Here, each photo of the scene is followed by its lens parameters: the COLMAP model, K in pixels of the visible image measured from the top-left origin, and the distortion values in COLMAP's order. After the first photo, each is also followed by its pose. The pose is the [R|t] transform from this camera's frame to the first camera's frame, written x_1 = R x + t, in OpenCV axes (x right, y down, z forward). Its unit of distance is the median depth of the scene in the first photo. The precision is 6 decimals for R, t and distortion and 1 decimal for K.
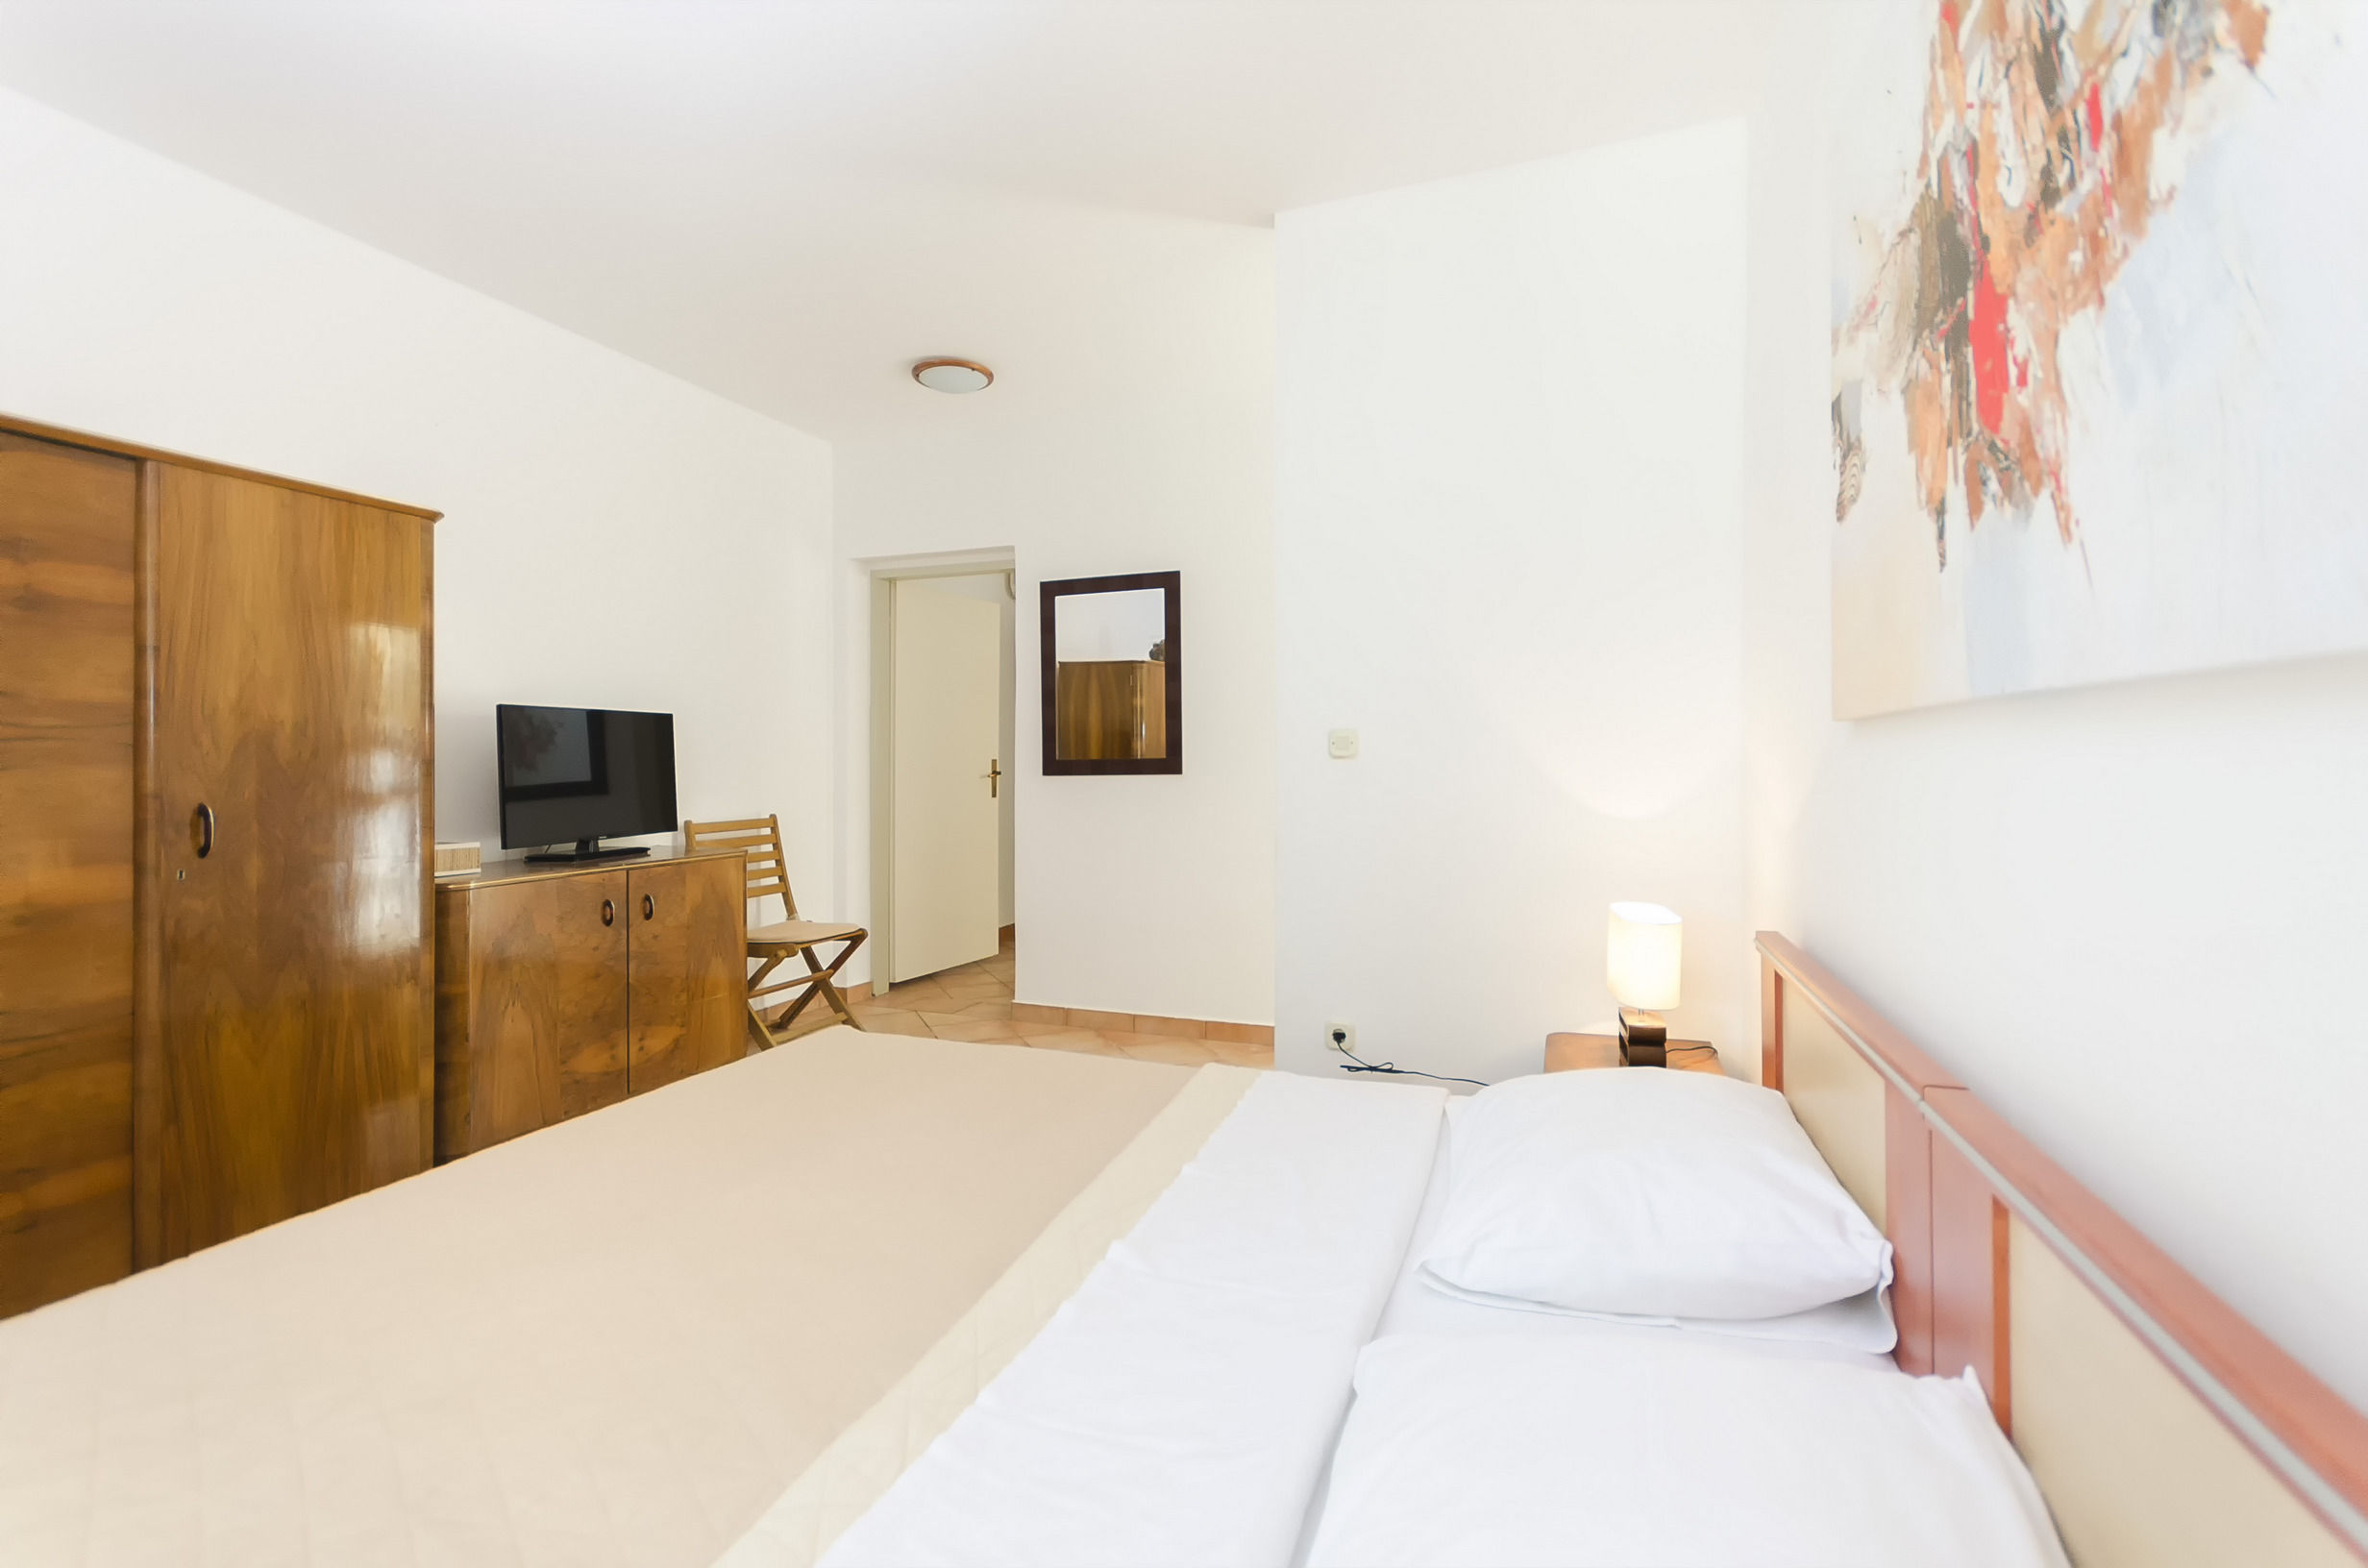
lens RADIAL K [[1033.9, 0, 1207.1], [0, 1033.9, 750.0], [0, 0, 1]] dist [0.014173, -0.001427]
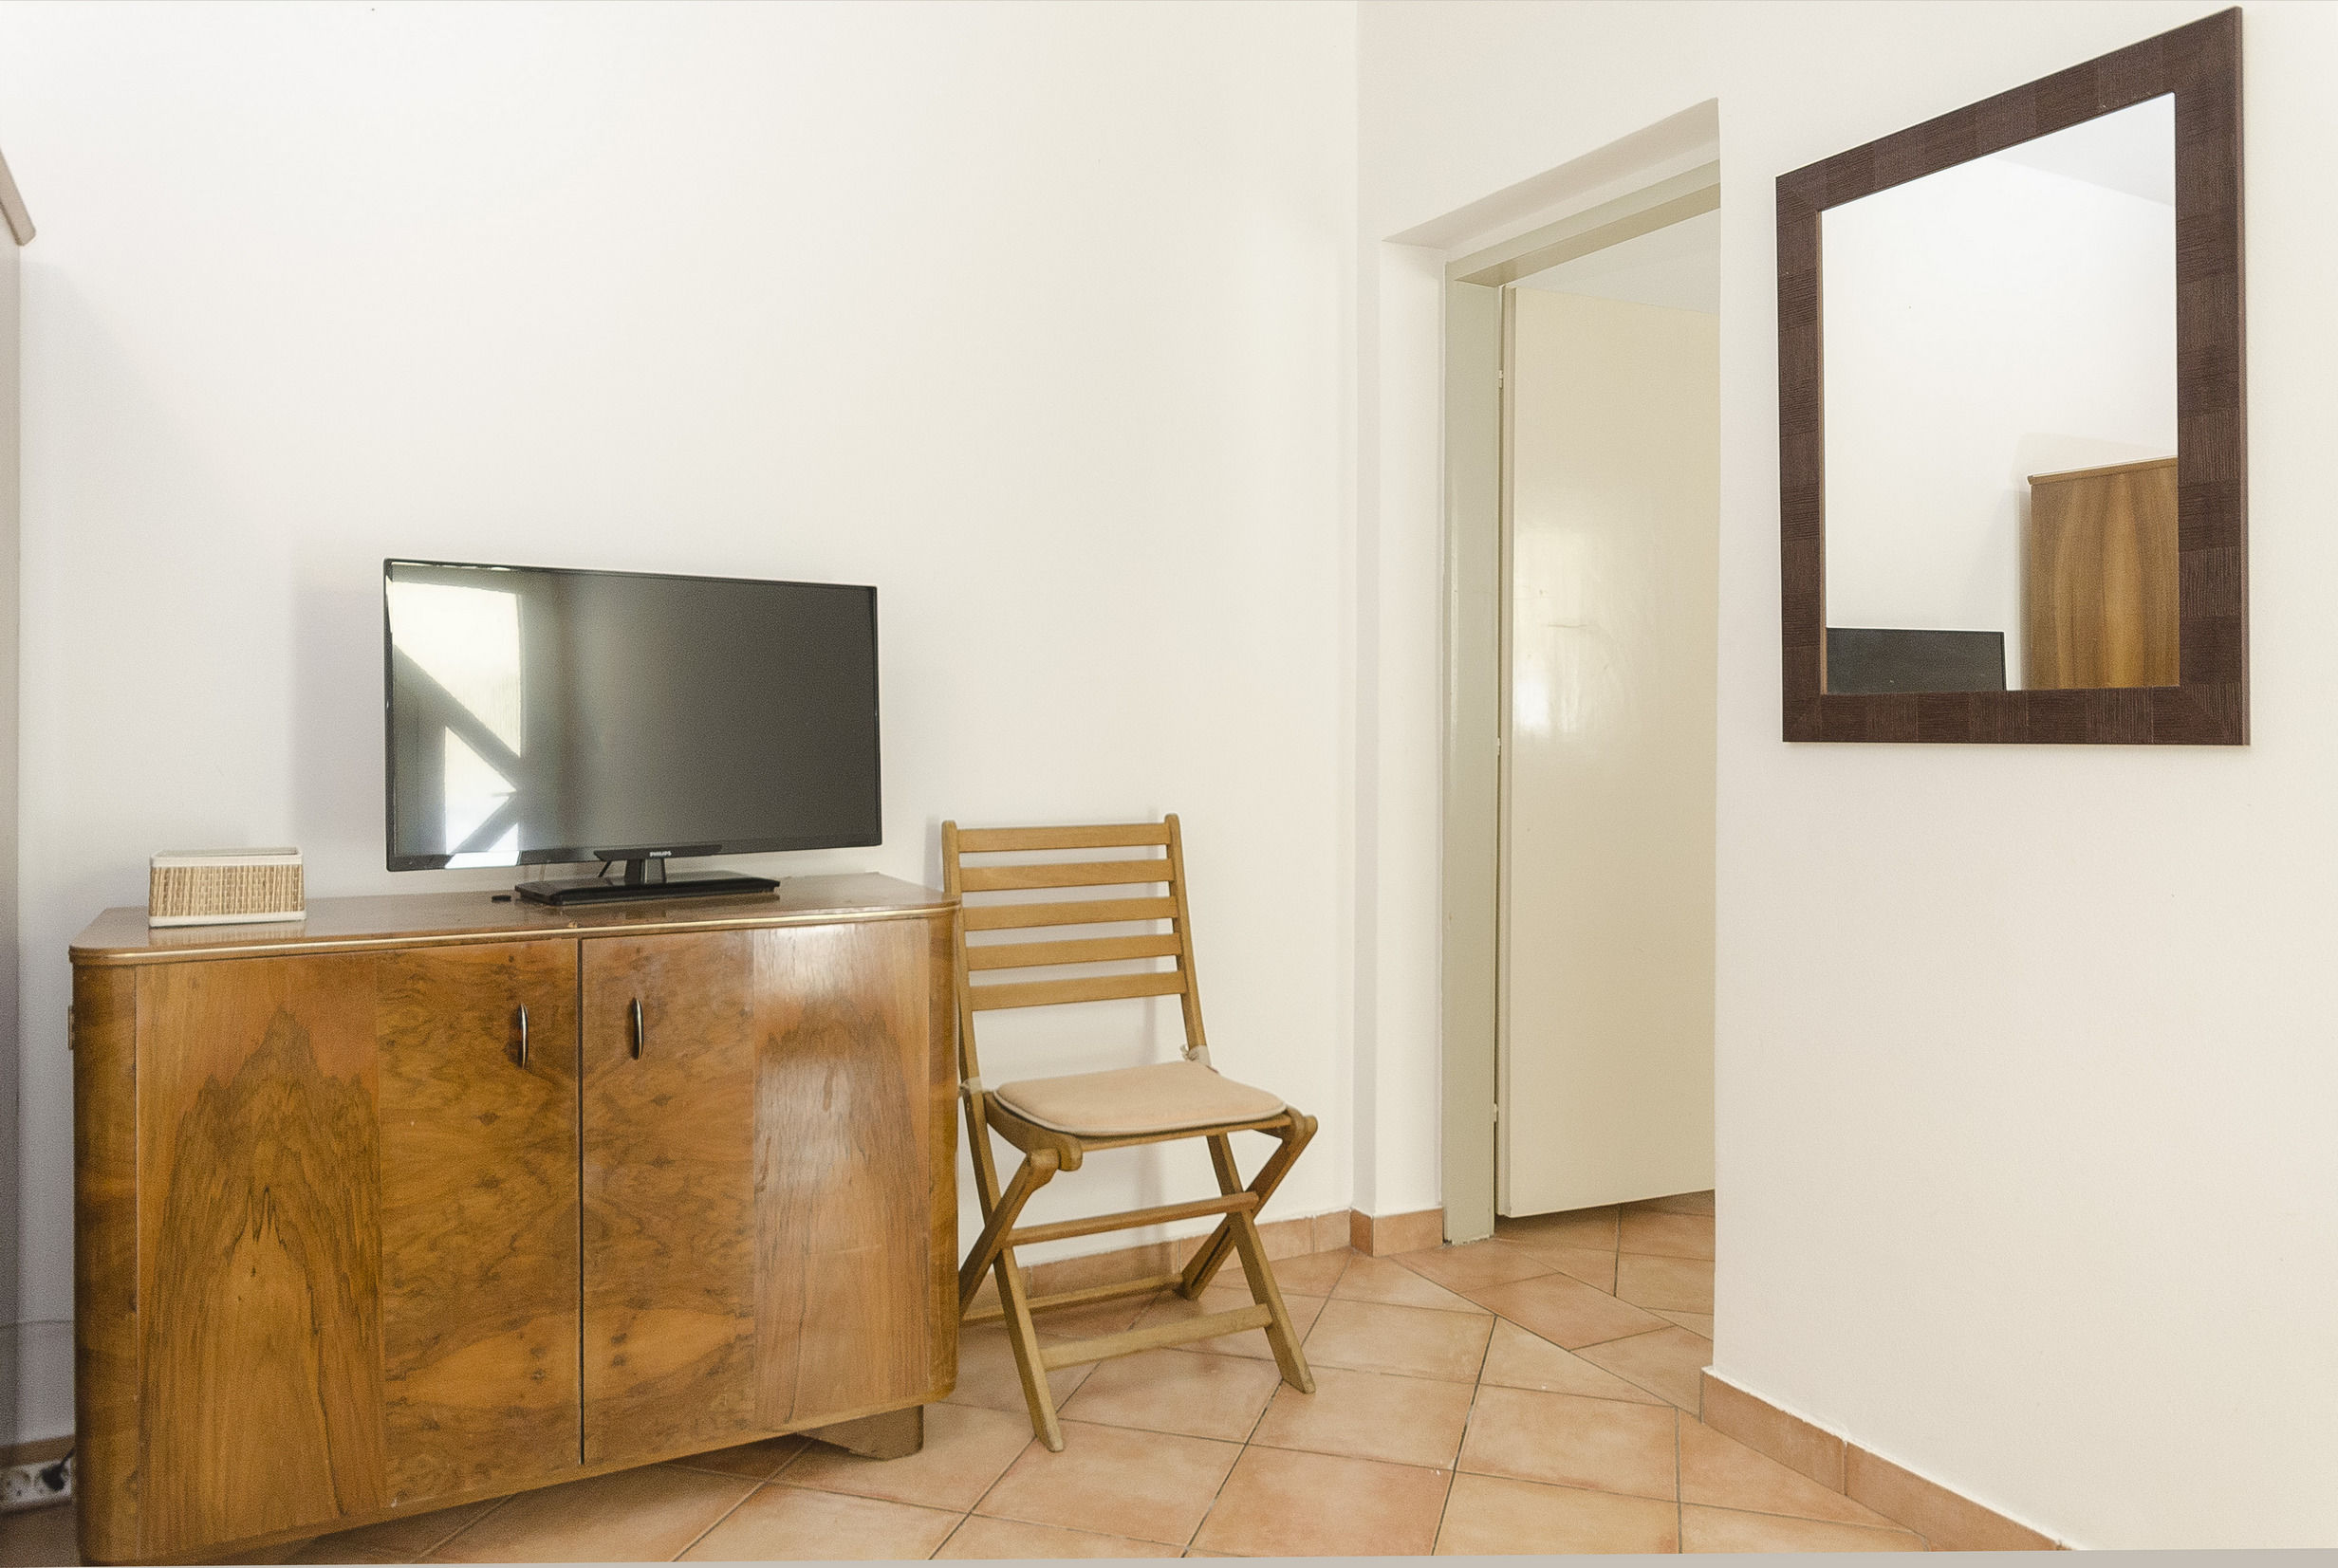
lens RADIAL K [[1598.0, 0, 1226.8], [0, 1598.0, 703.6], [0, 0, 1]] dist [-0.003234, 0.005379]
pose [[0.757761, 0.003356, -0.652523, 0.068131], [-0.004549, 0.999990, -0.000139, 0.019390], [0.652516, 0.003074, 0.757769, 0.690772]]
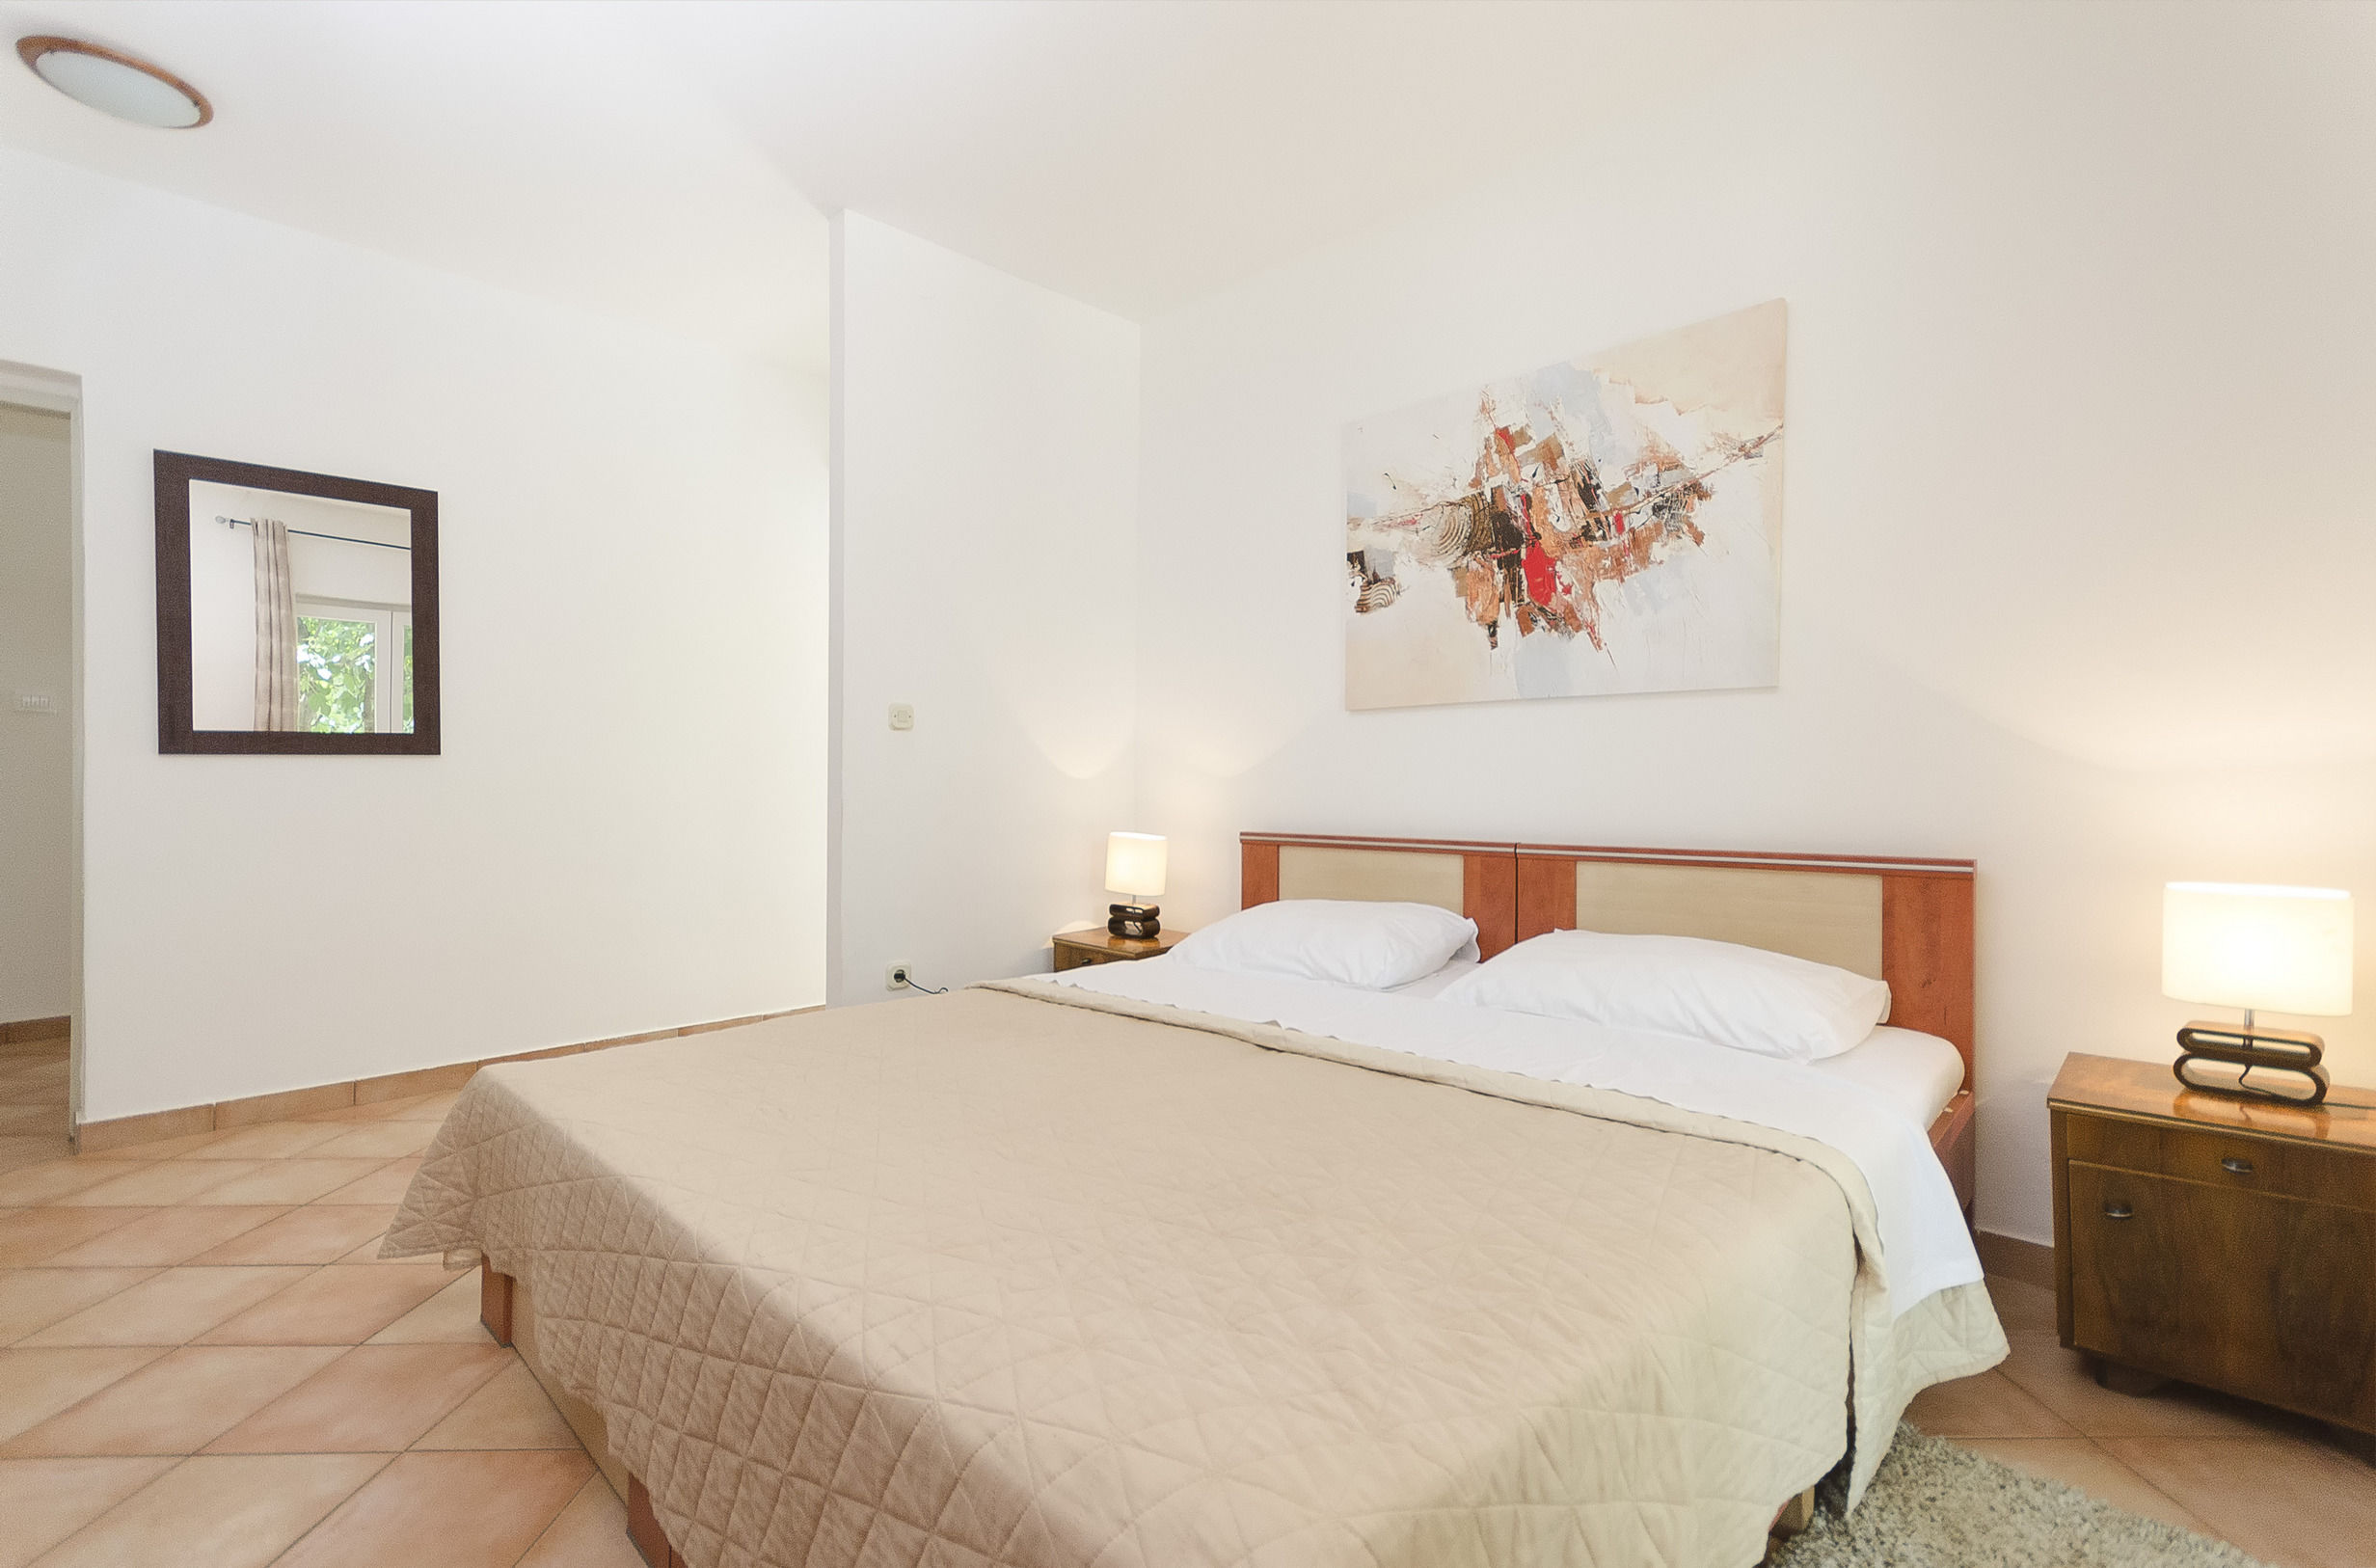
lens RADIAL K [[1037.5, 0, 1212.4], [0, 1037.5, 768.6], [0, 0, 1]] dist [0.014173, -0.001427]
pose [[0.429570, 0.005538, 0.903017, -0.676257], [-0.005036, 0.999980, -0.003737, 0.047790], [-0.903020, -0.002942, 0.429589, 0.188385]]
